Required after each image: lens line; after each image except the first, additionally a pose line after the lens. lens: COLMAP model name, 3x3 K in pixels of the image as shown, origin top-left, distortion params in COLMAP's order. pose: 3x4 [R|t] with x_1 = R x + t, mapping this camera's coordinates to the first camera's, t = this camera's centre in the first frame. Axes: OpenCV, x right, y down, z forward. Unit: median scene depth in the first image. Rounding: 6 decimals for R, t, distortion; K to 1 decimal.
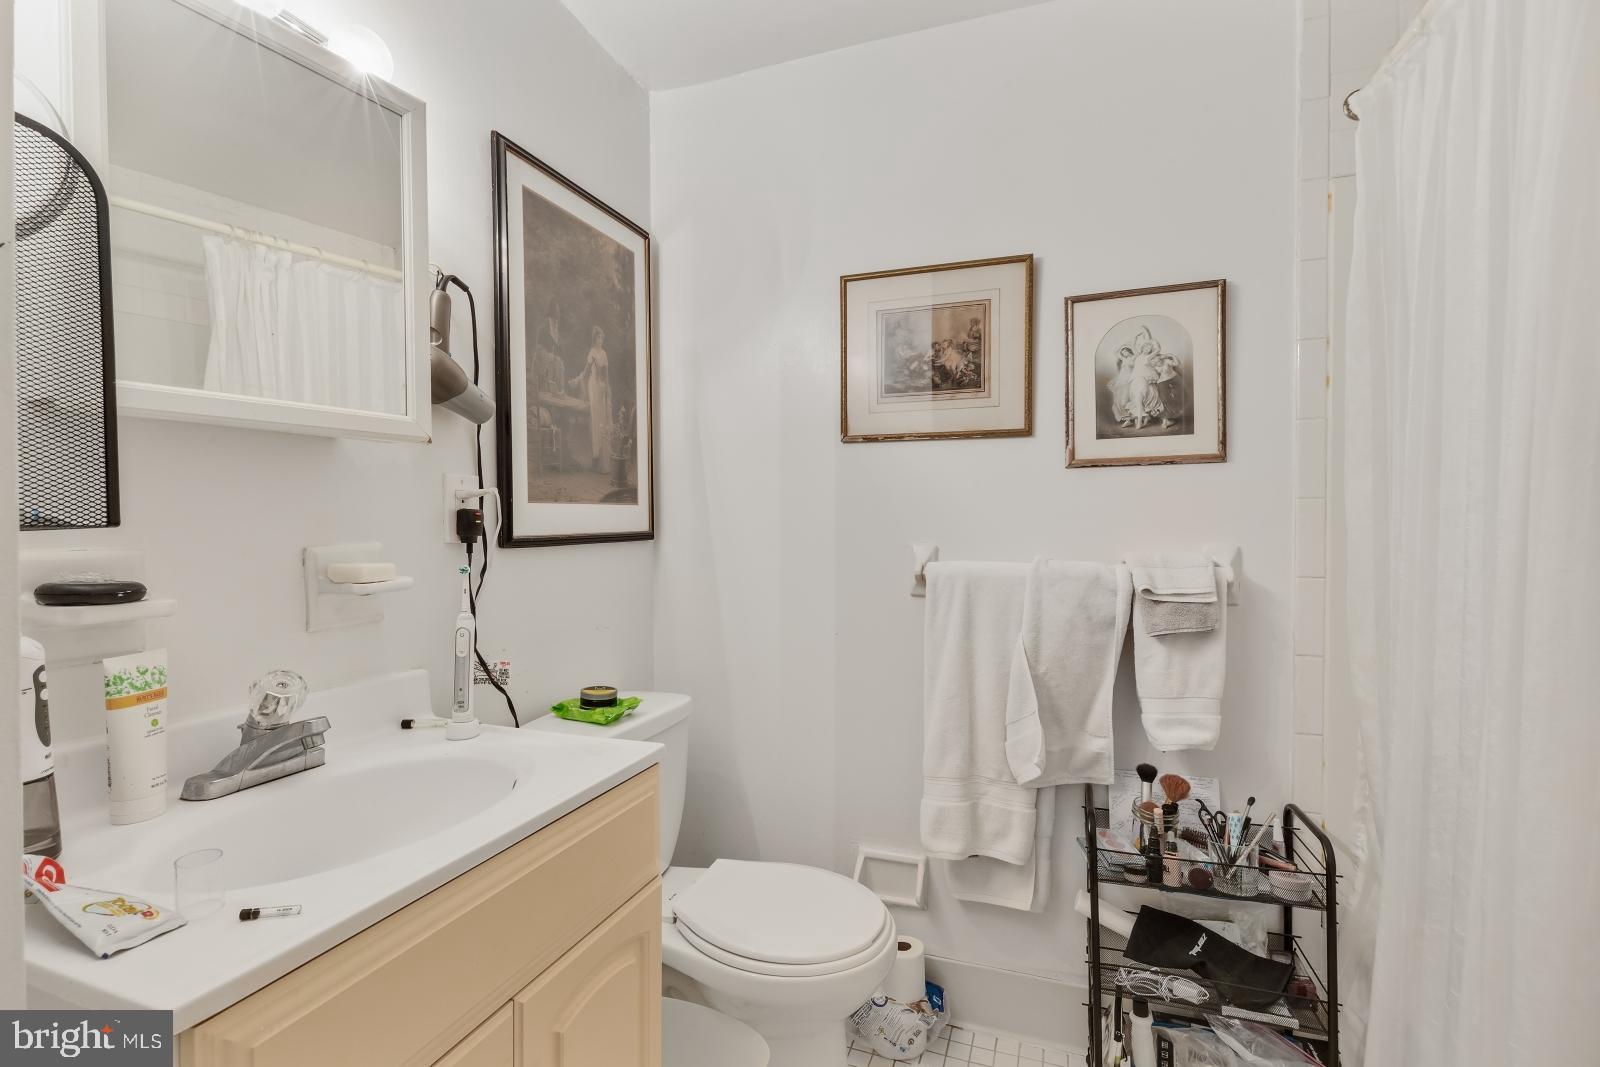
lens RADIAL K [[737.0, 0, 798.9], [0, 737.0, 530.8], [0, 0, 1]] dist [0.004038, 0.000383]
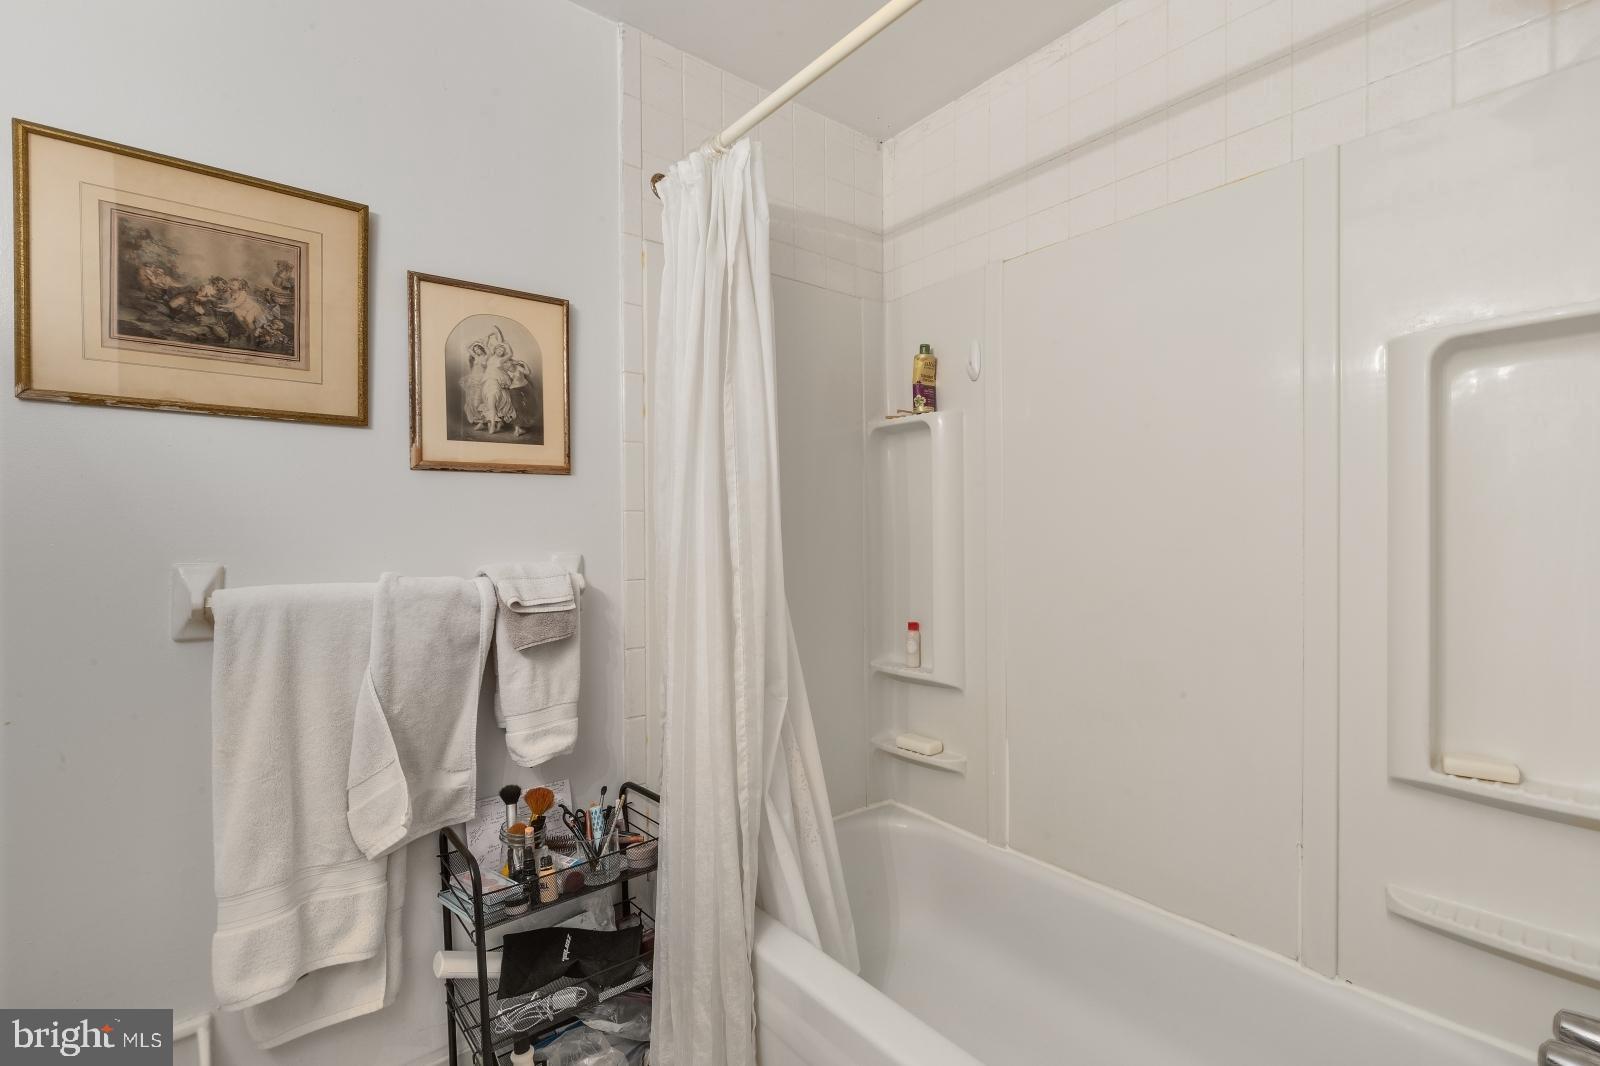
lens RADIAL K [[737.0, 0, 798.1], [0, 737.0, 531.8], [0, 0, 1]] dist [0.004038, 0.000383]
pose [[0.518445, -0.001200, 0.855110, -0.144890], [0.009504, 0.999945, -0.004359, -0.004333], [-0.855058, 0.010387, 0.518428, 0.174827]]
